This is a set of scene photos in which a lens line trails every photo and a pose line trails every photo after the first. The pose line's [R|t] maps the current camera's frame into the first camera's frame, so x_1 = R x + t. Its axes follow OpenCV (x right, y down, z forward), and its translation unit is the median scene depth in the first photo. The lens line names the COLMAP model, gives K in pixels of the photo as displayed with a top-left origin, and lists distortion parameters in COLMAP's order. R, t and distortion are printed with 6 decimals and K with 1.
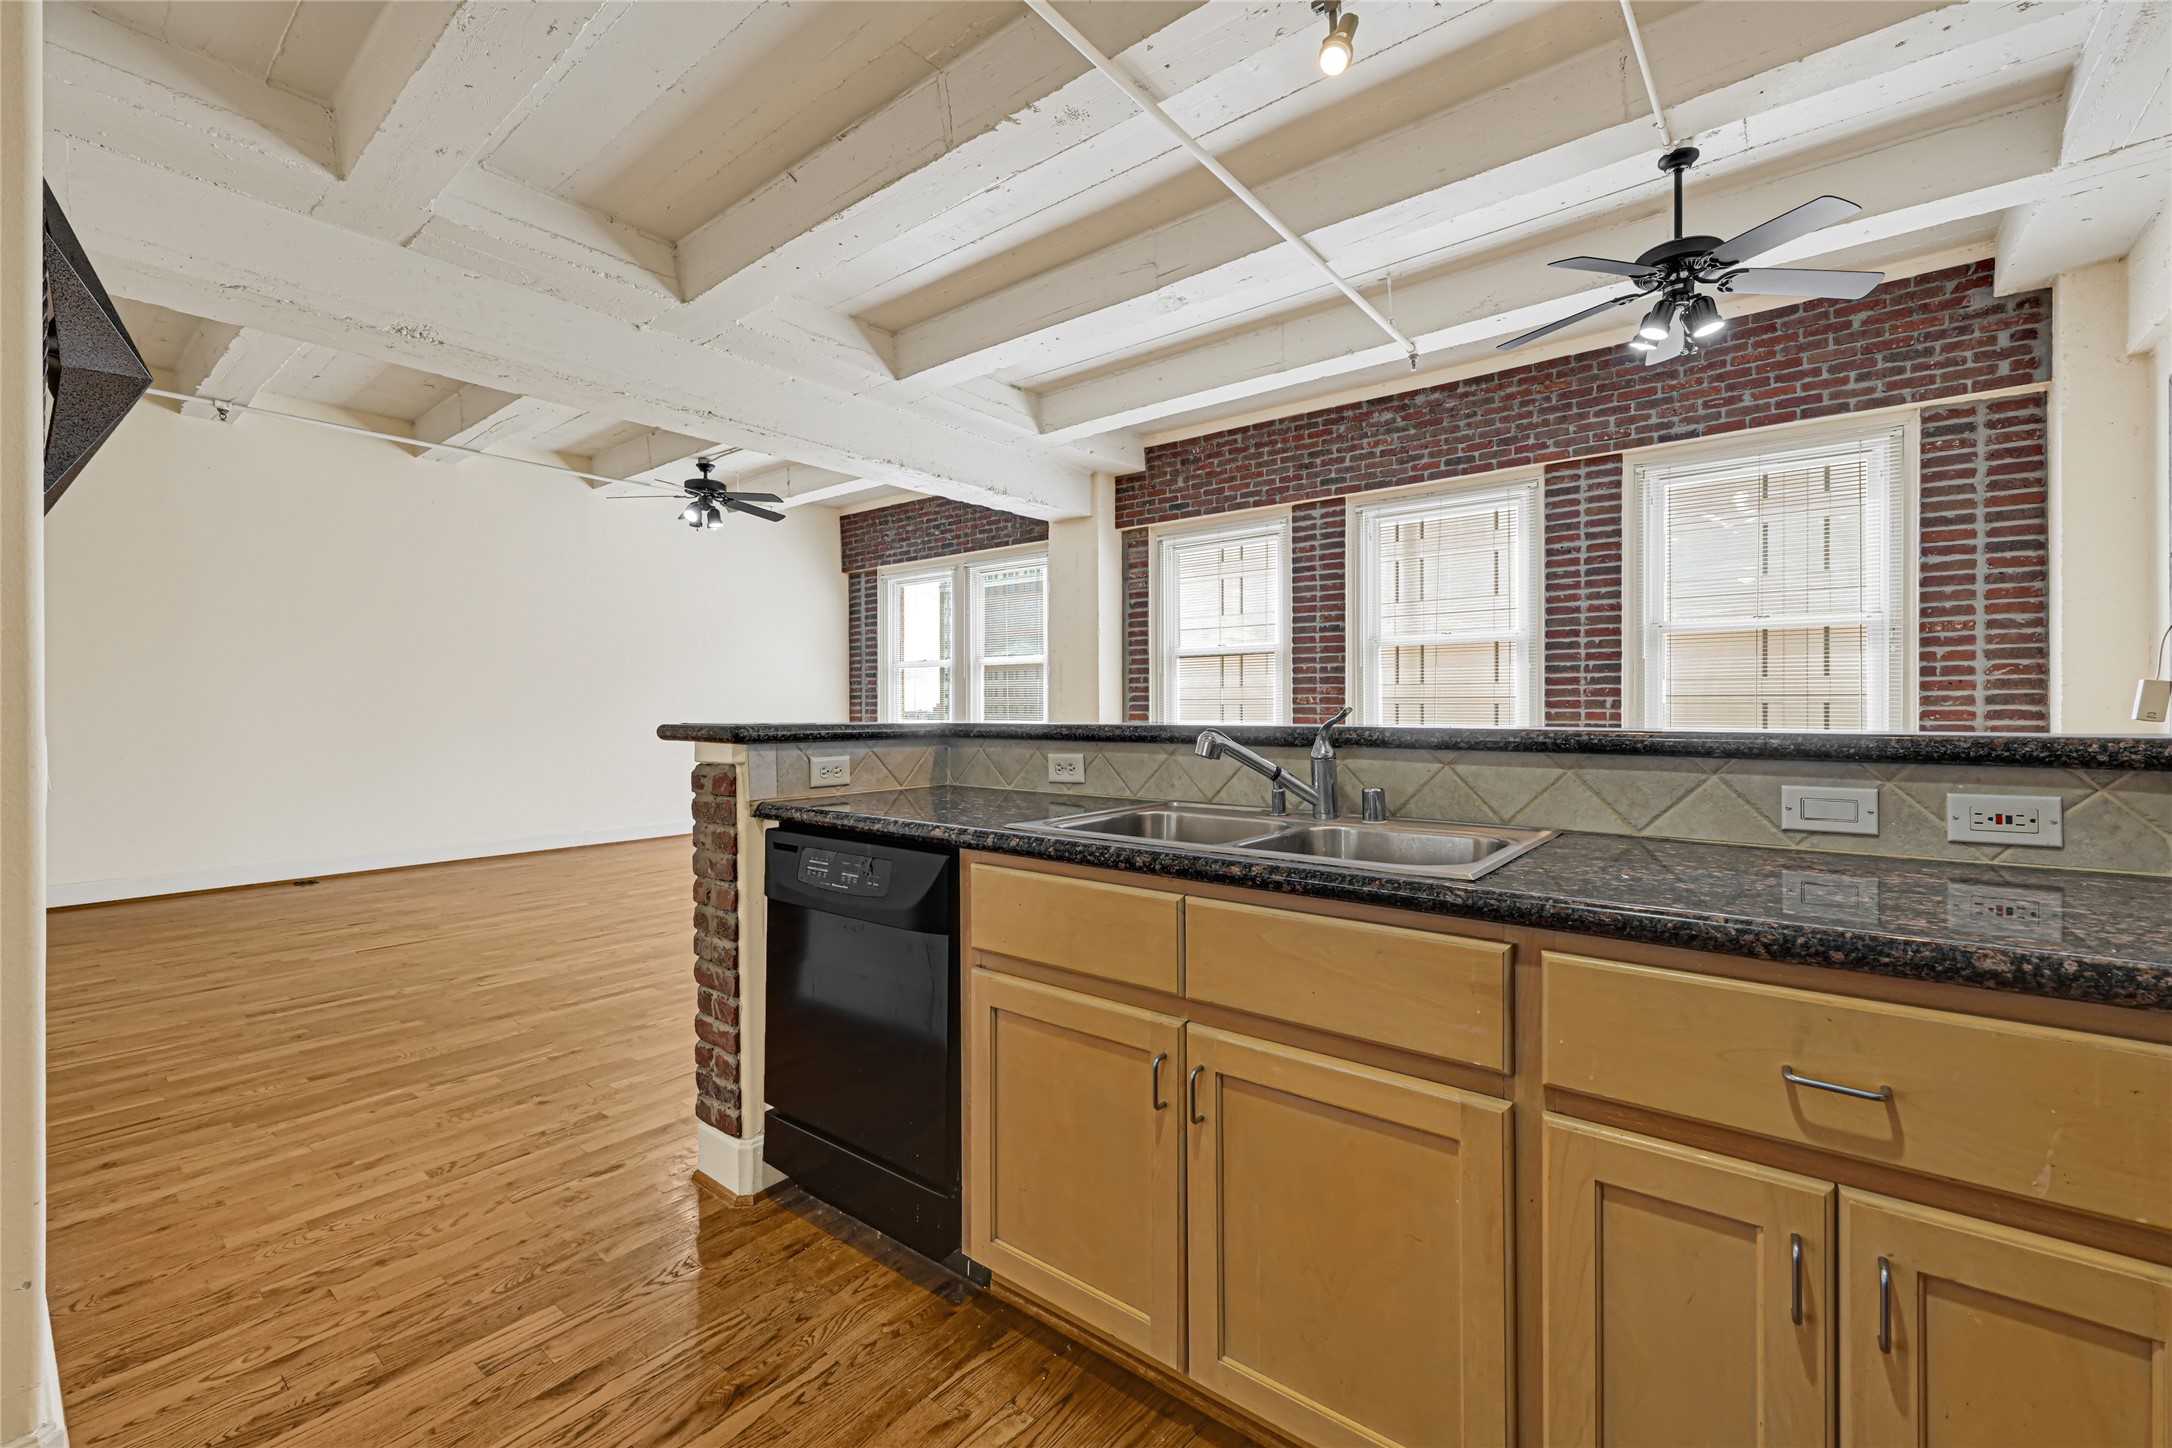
lens RADIAL K [[877.4, 0, 1086.0], [0, 877.4, 724.0], [0, 0, 1]] dist [-0.001145, -0.000160]
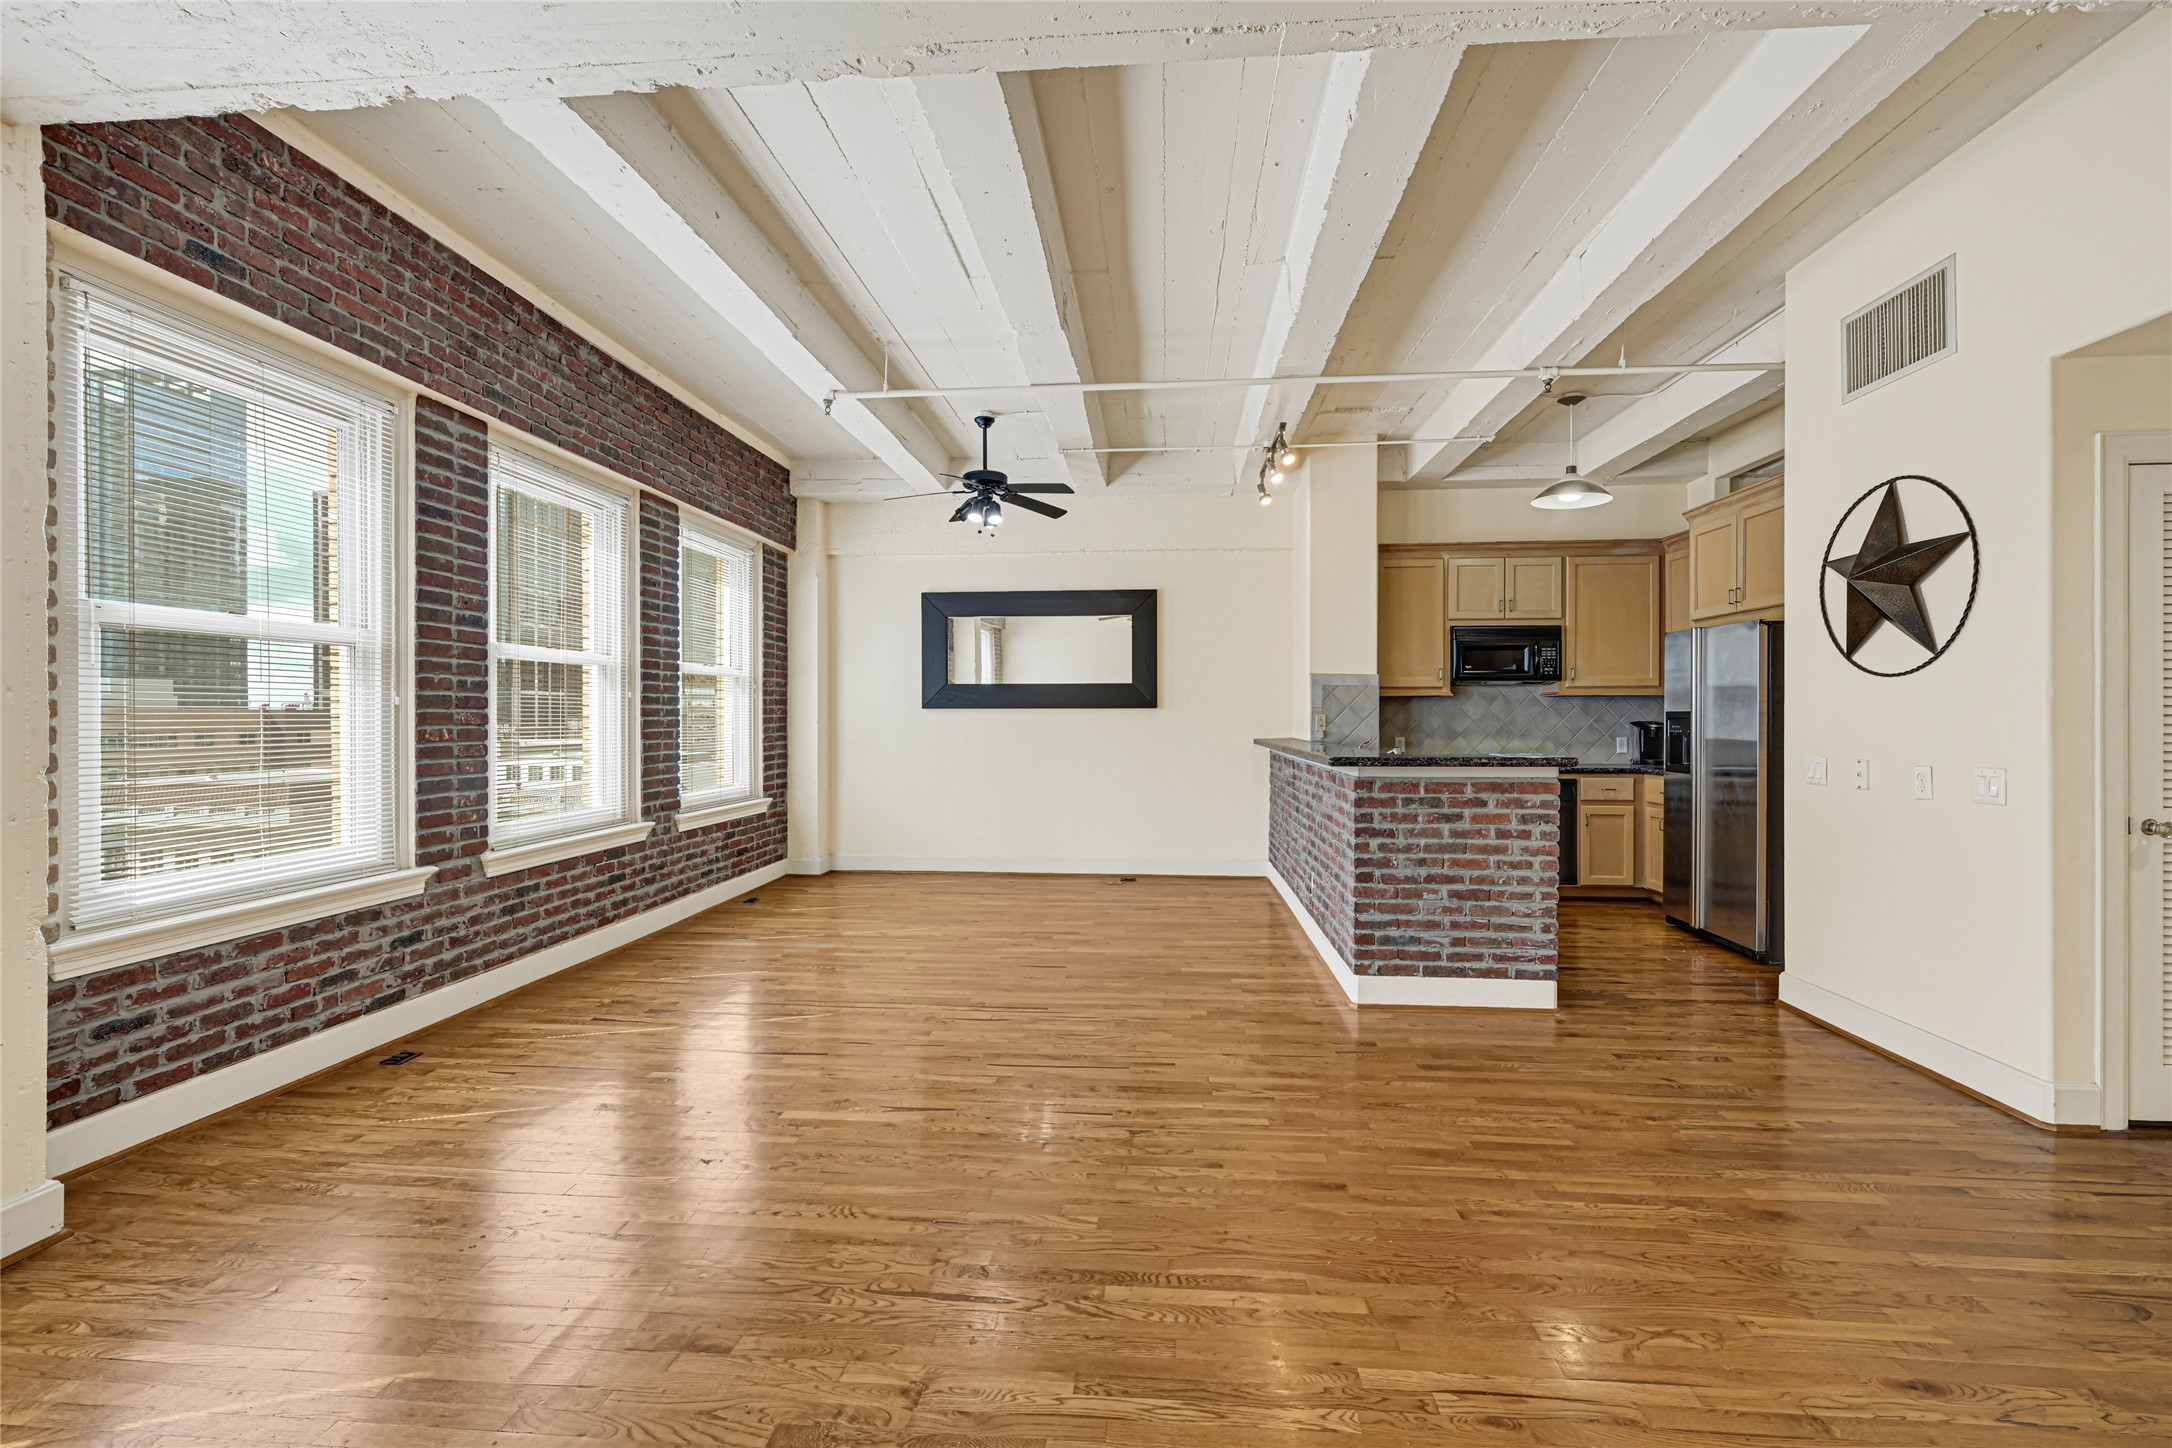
lens RADIAL K [[957.1, 0, 1086.0], [0, 957.1, 724.0], [0, 0, 1]] dist [0.000130, 0.000149]
pose [[-0.562506, -0.004128, 0.826783, -0.573232], [0.017189, 0.999713, 0.016686, -0.041242], [-0.826615, 0.023598, -0.562274, 1.090310]]
